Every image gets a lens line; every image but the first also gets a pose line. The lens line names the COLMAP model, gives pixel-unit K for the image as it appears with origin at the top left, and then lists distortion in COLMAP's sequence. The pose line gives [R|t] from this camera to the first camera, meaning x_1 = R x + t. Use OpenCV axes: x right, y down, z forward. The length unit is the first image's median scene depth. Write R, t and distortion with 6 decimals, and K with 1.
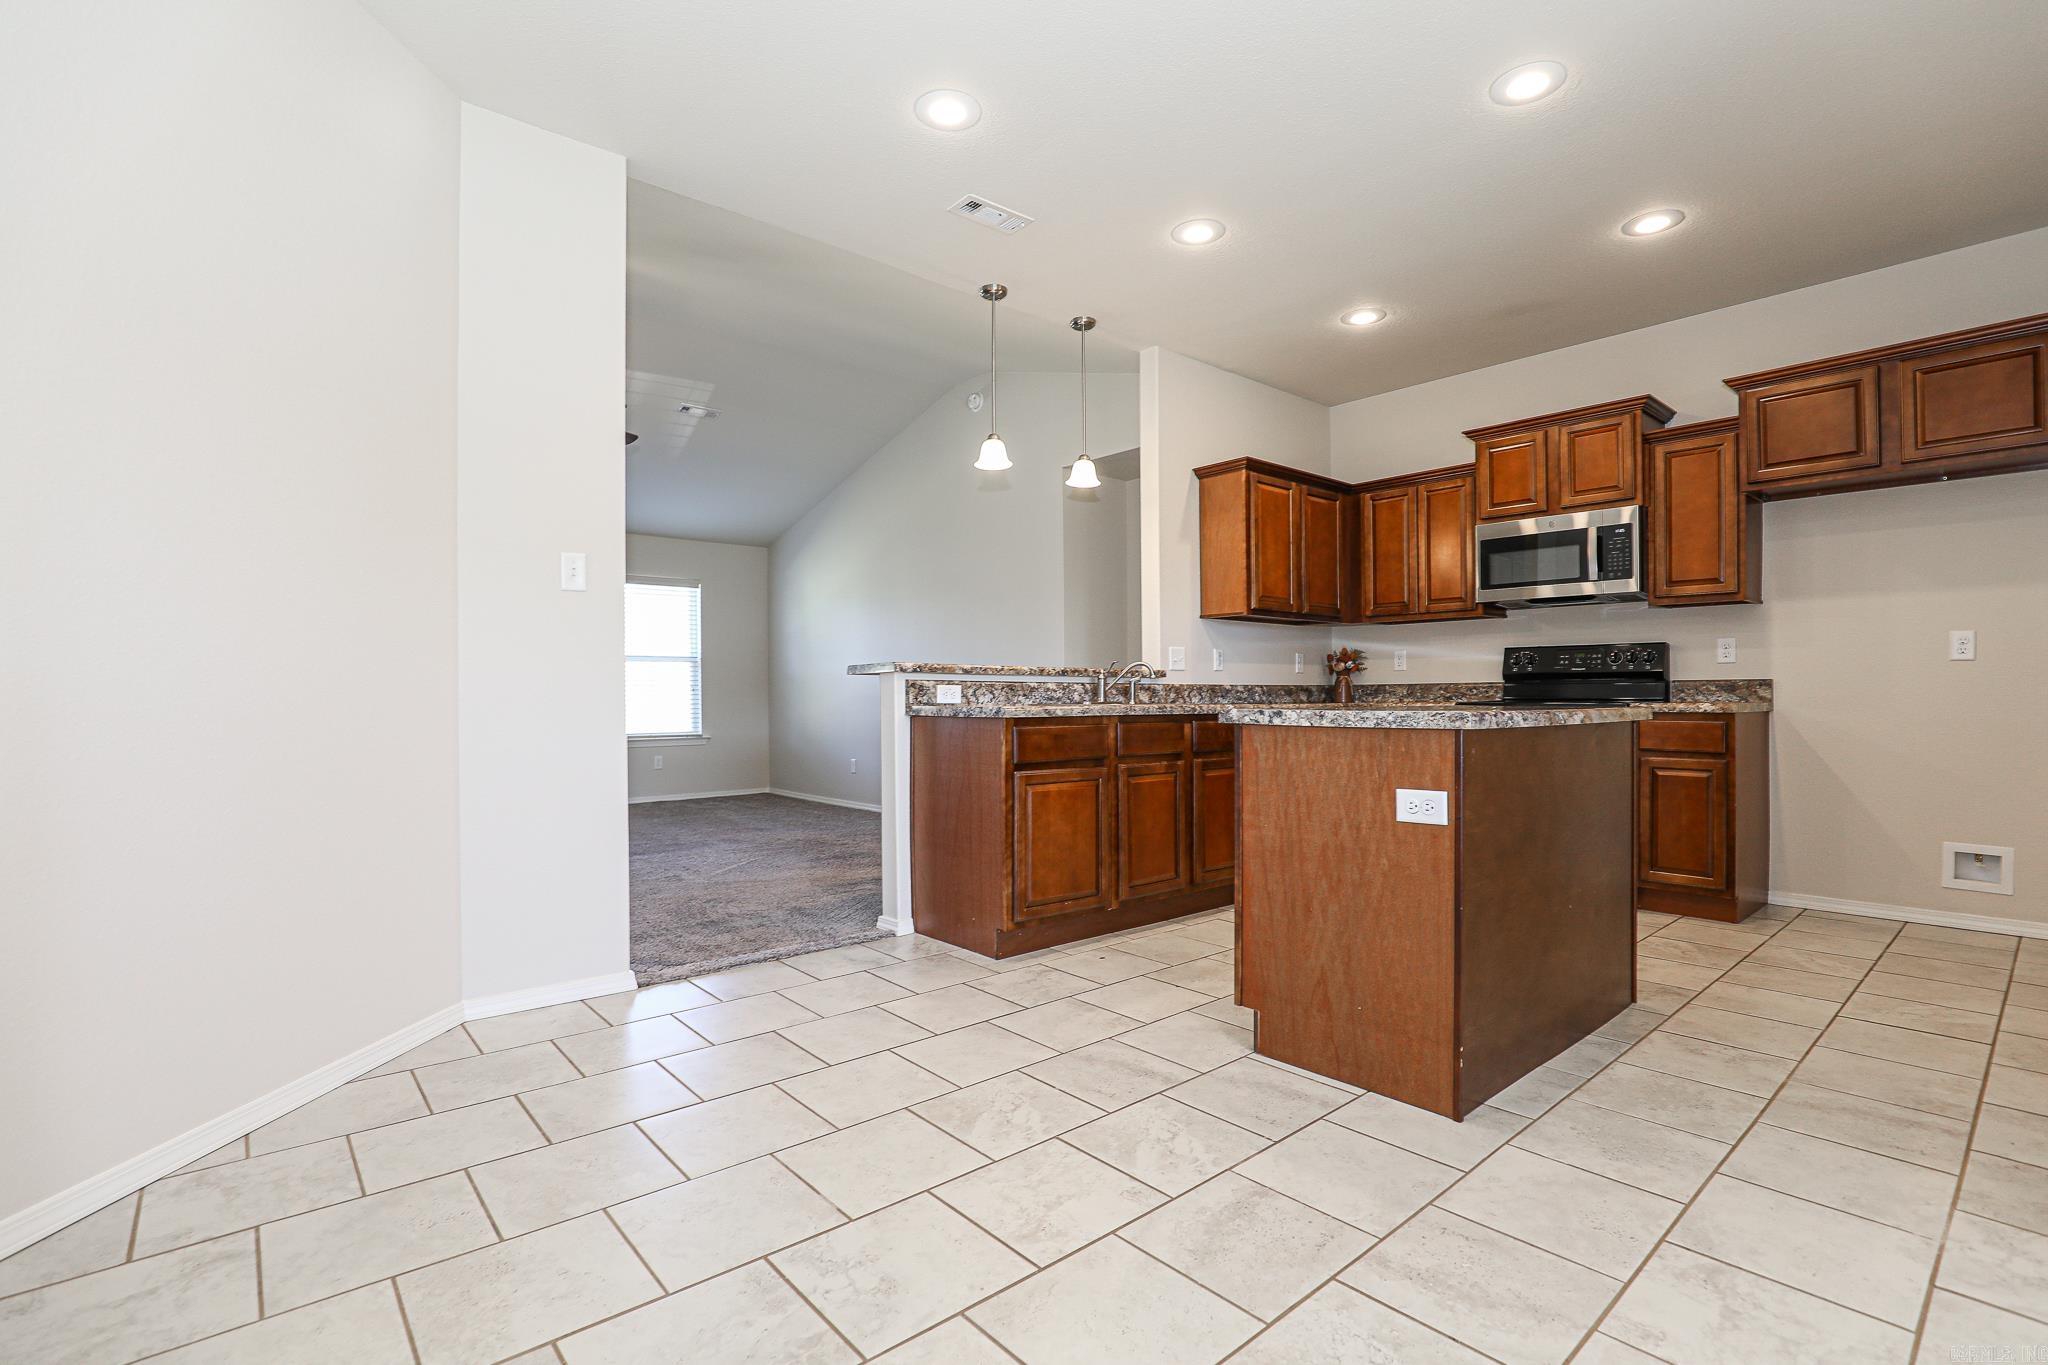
lens RADIAL K [[939.2, 0, 1034.3], [0, 939.2, 697.3], [0, 0, 1]] dist [-0.039277, 0.007556]
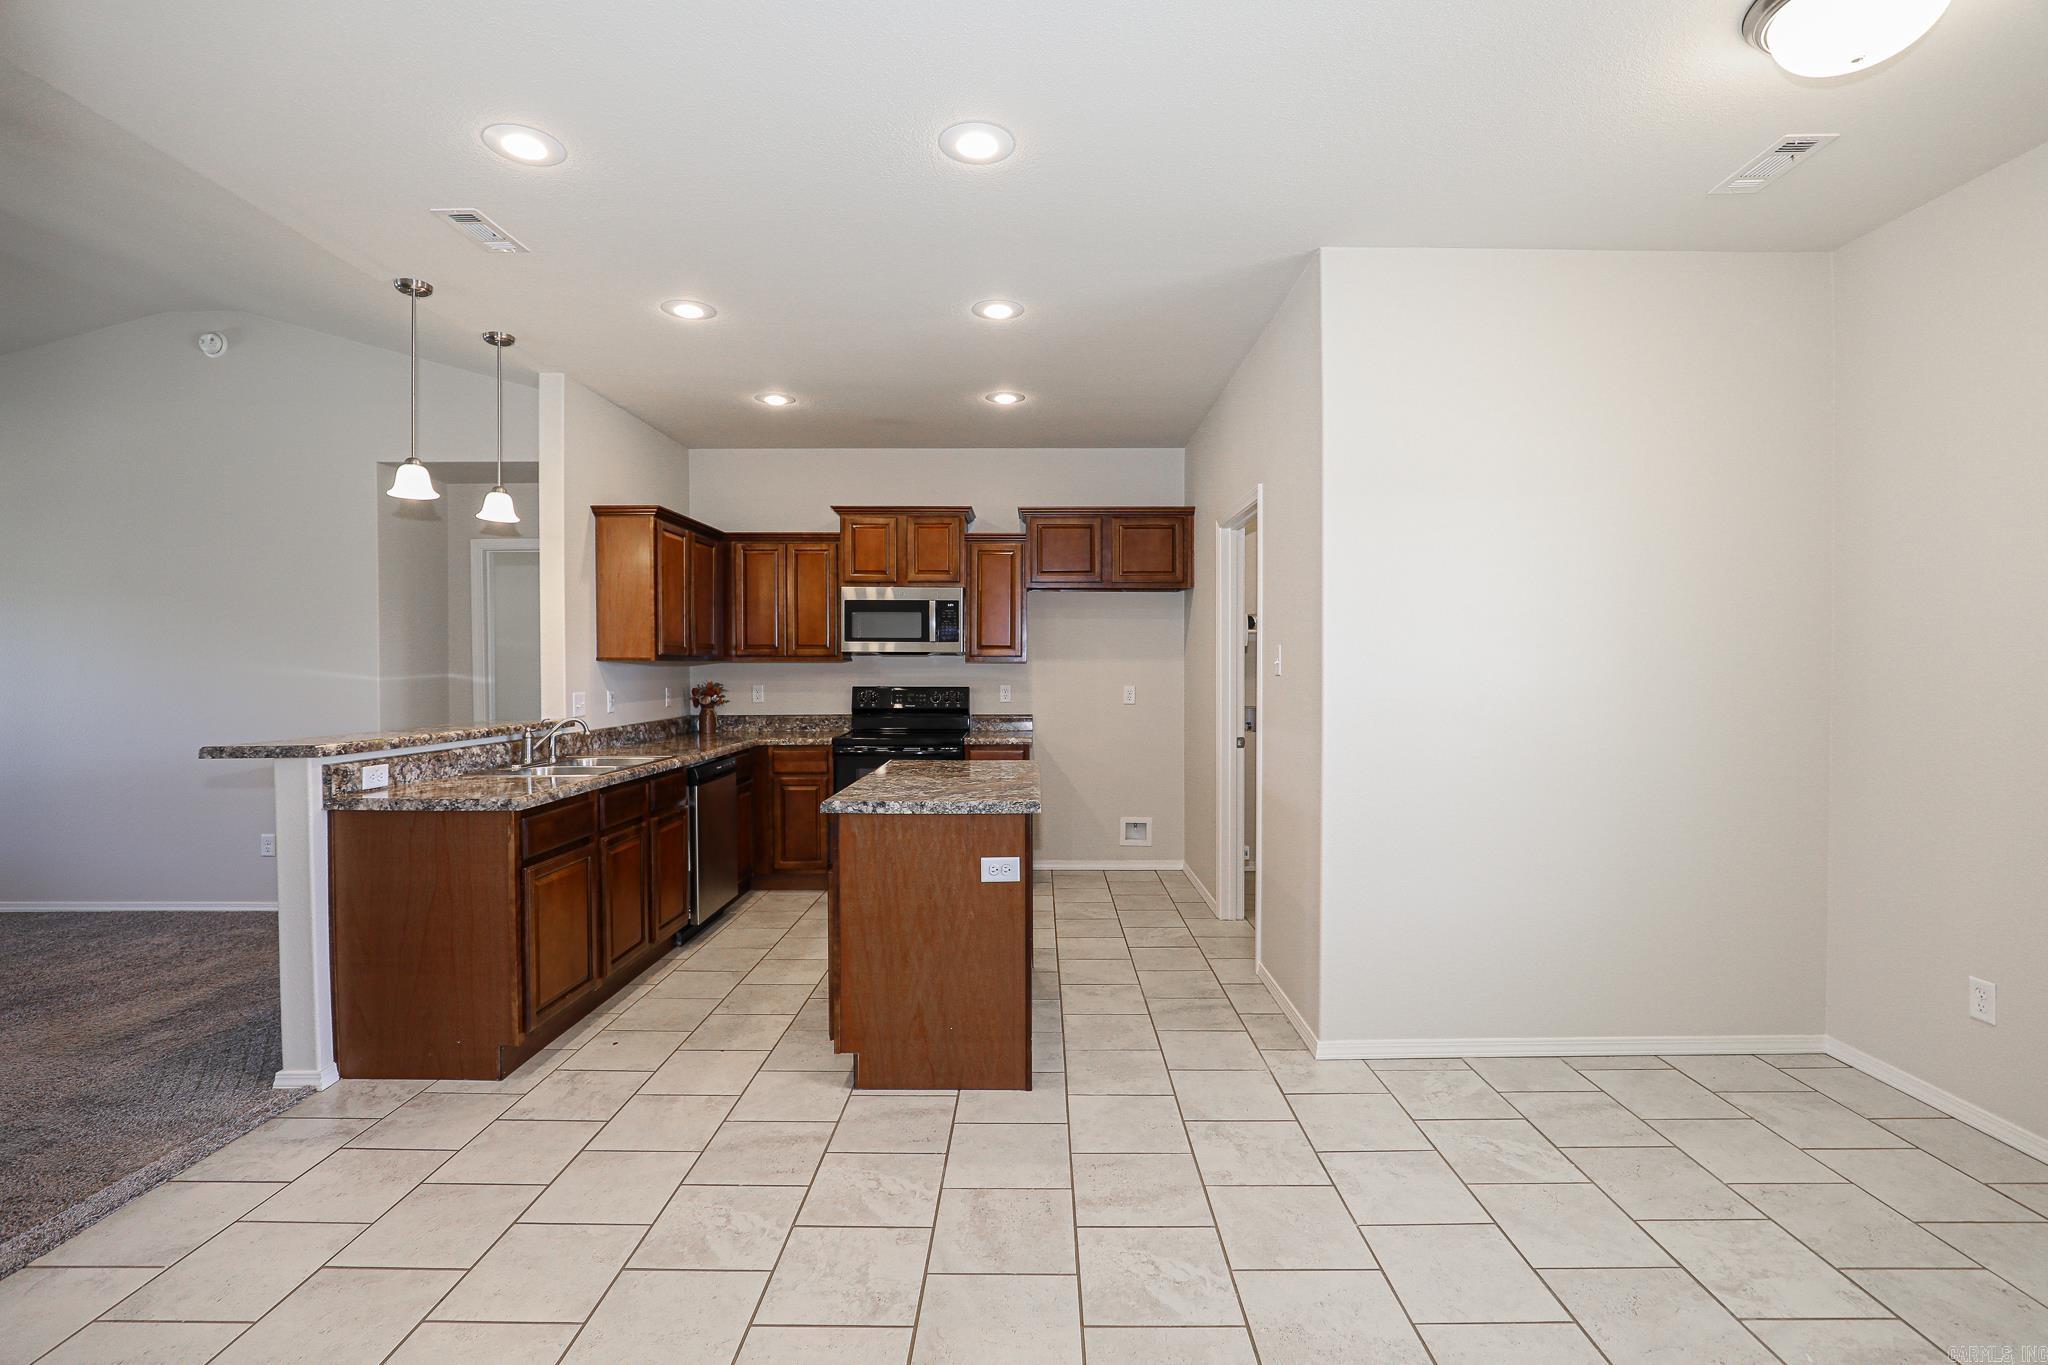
lens RADIAL K [[927.7, 0, 1034.0], [0, 927.7, 678.1], [0, 0, 1]] dist [-0.017124, 0.000252]
pose [[0.659823, -0.006122, 0.751396, -0.308358], [-0.000358, 0.999964, 0.008462, -0.094341], [-0.751421, -0.005853, 0.659798, 0.036957]]
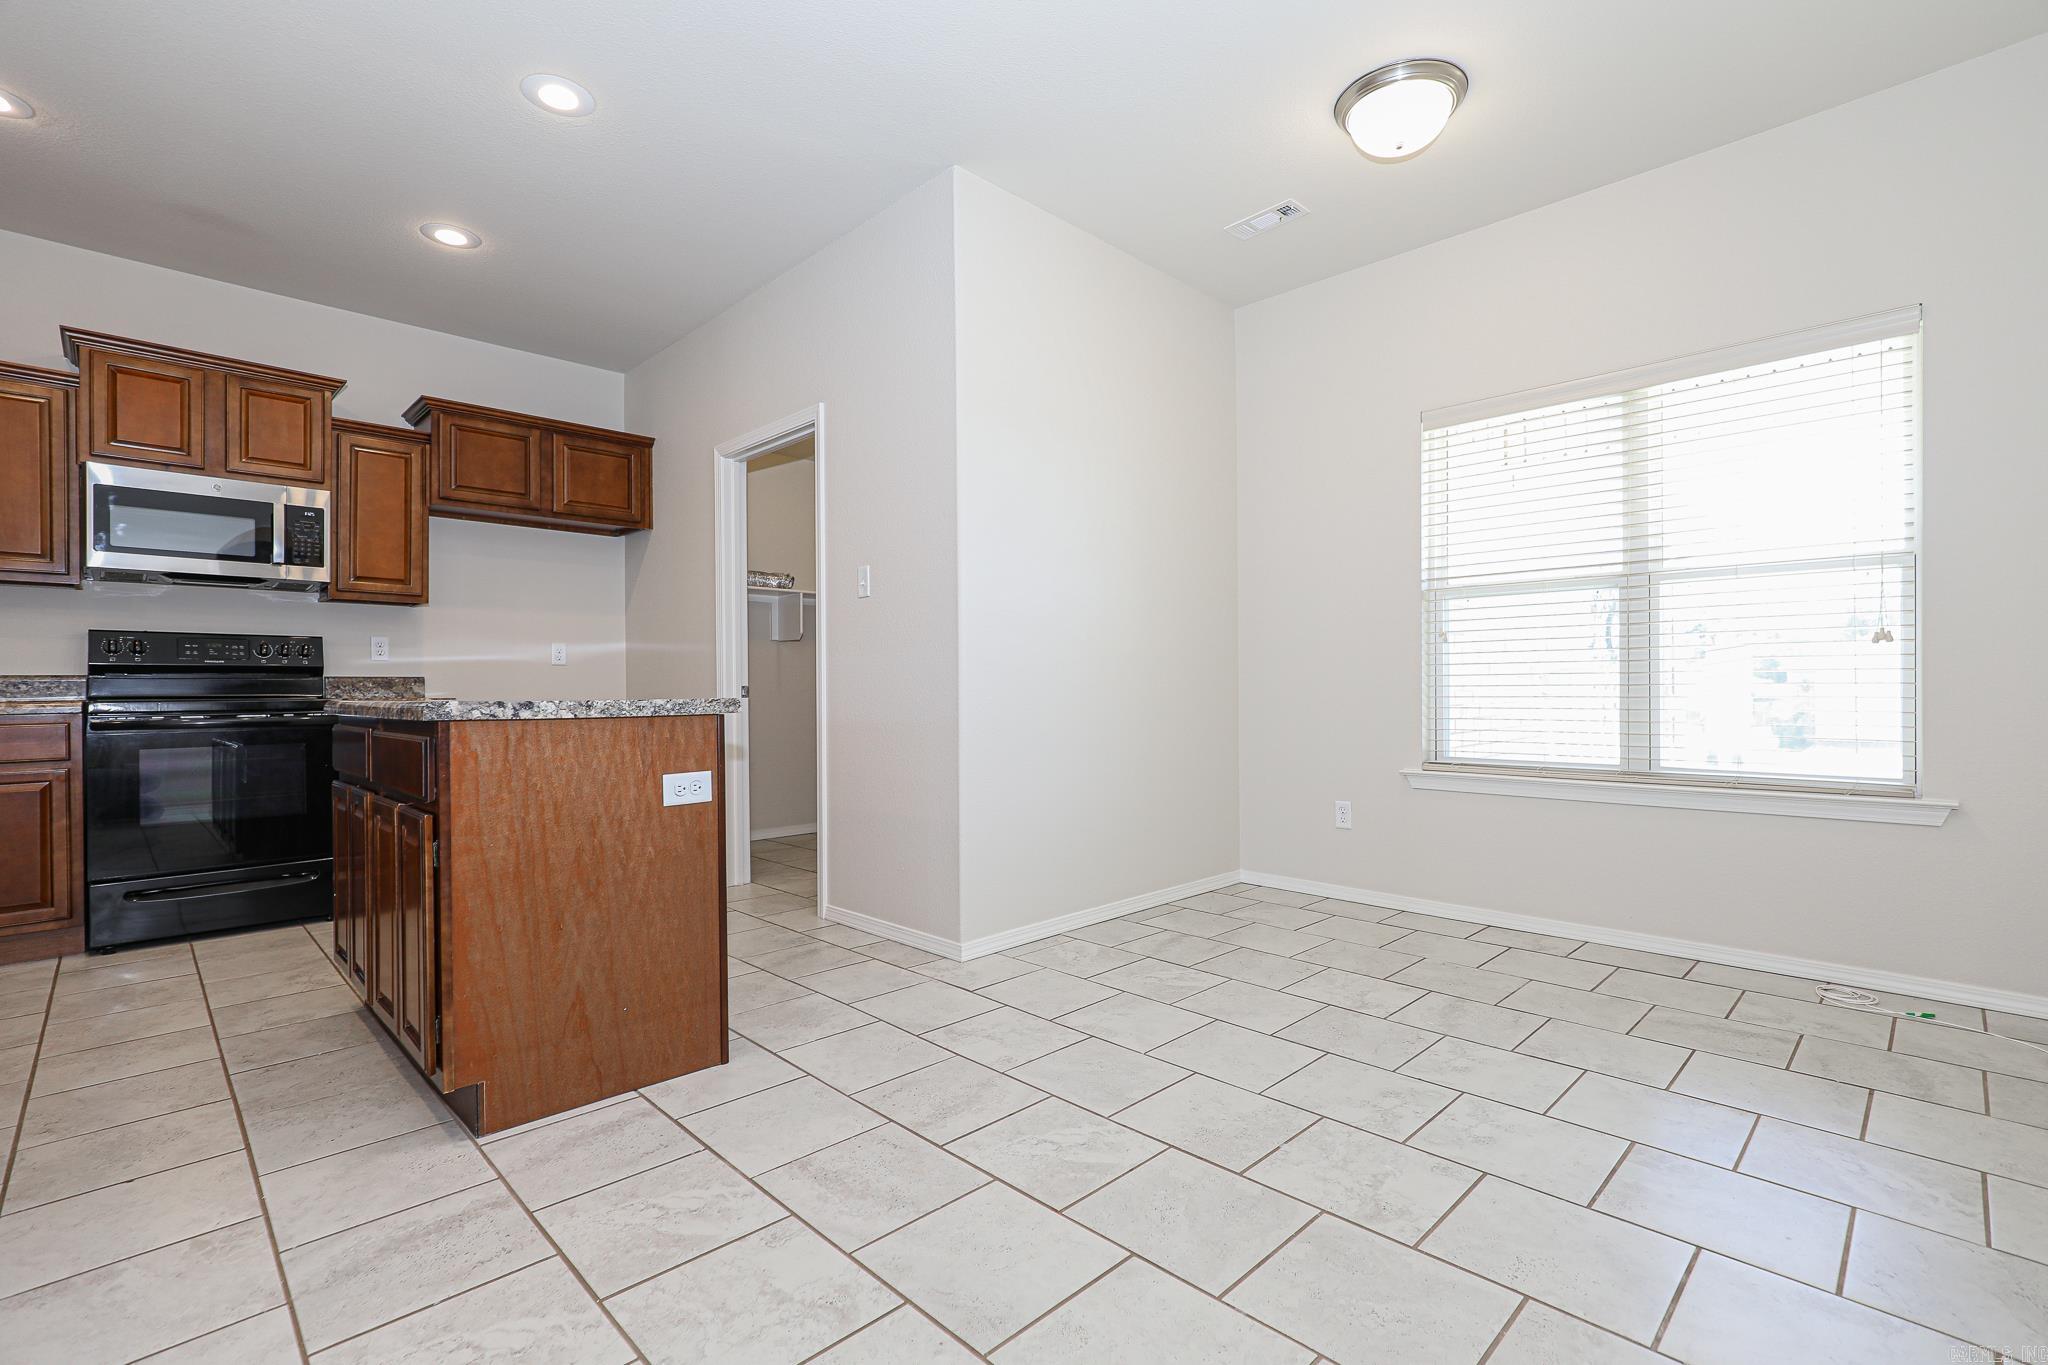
lens RADIAL K [[921.7, 0, 1028.9], [0, 921.7, 689.5], [0, 0, 1]] dist [-0.018180, 0.010301]
pose [[-0.062335, 0.003882, 0.998048, -0.354473], [0.009776, 0.999947, -0.003278, 0.006404], [-0.998007, 0.009552, -0.062370, 0.364641]]
